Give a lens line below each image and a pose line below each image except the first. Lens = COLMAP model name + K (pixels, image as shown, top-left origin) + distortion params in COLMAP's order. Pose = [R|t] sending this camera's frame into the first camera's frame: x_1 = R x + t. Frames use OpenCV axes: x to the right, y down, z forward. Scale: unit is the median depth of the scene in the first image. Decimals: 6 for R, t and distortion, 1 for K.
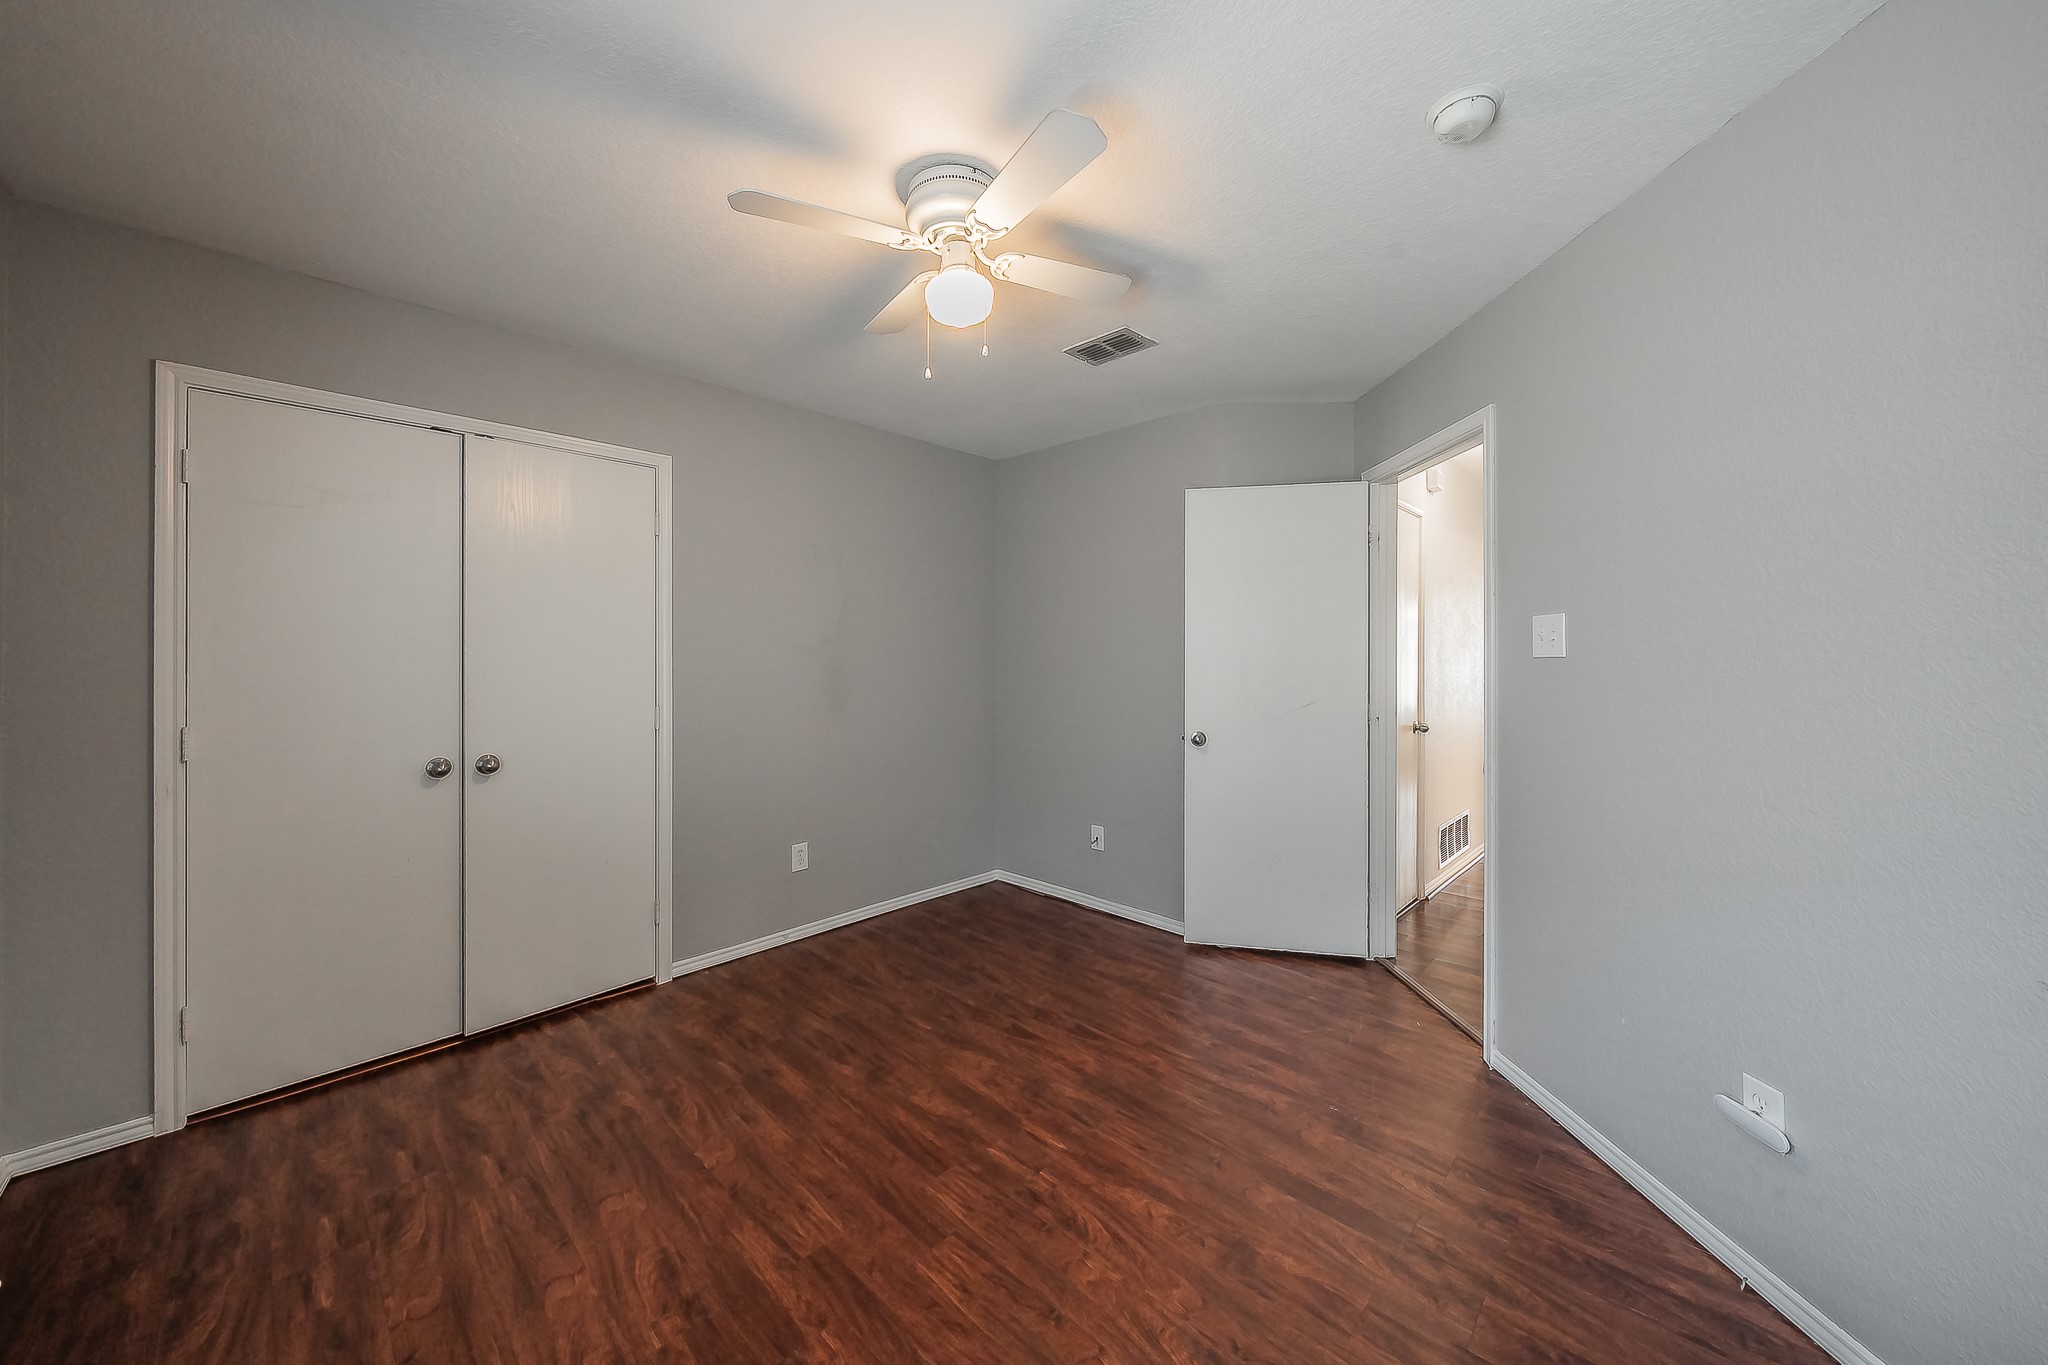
lens RADIAL K [[739.2, 0, 1027.0], [0, 739.2, 656.6], [0, 0, 1]] dist [0.000583, 0.000024]
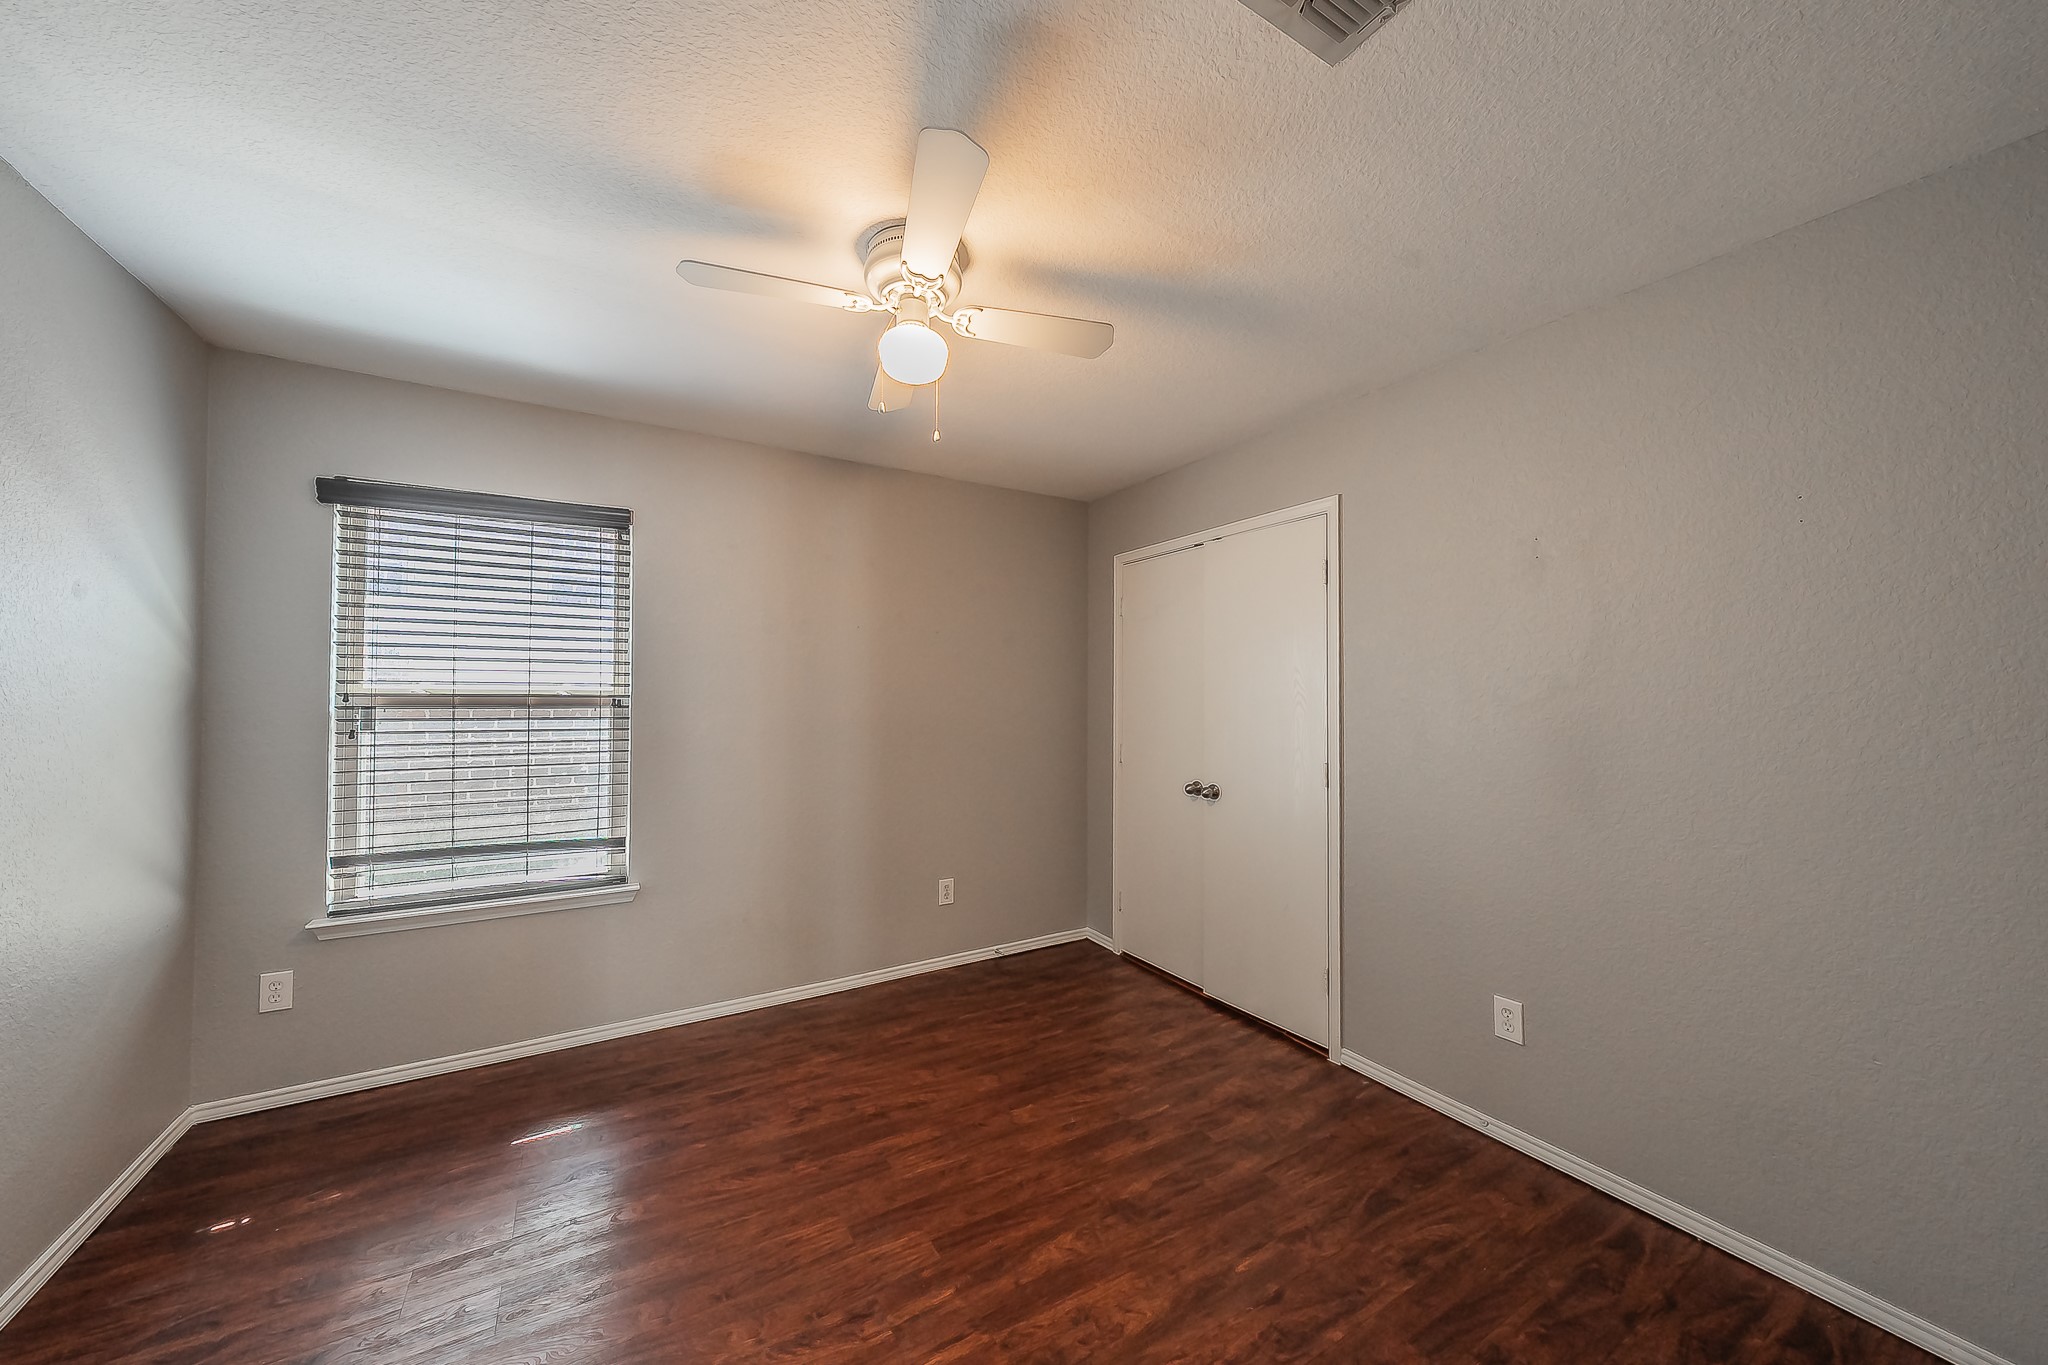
lens RADIAL K [[714.5, 0, 1012.0], [0, 714.5, 685.0], [0, 0, 1]] dist [-0.001646, -0.000026]
pose [[-0.272927, -0.018672, -0.961853, 0.681669], [-0.004637, 0.999826, -0.018093, -0.018414], [0.962024, -0.000478, -0.272966, 1.194795]]
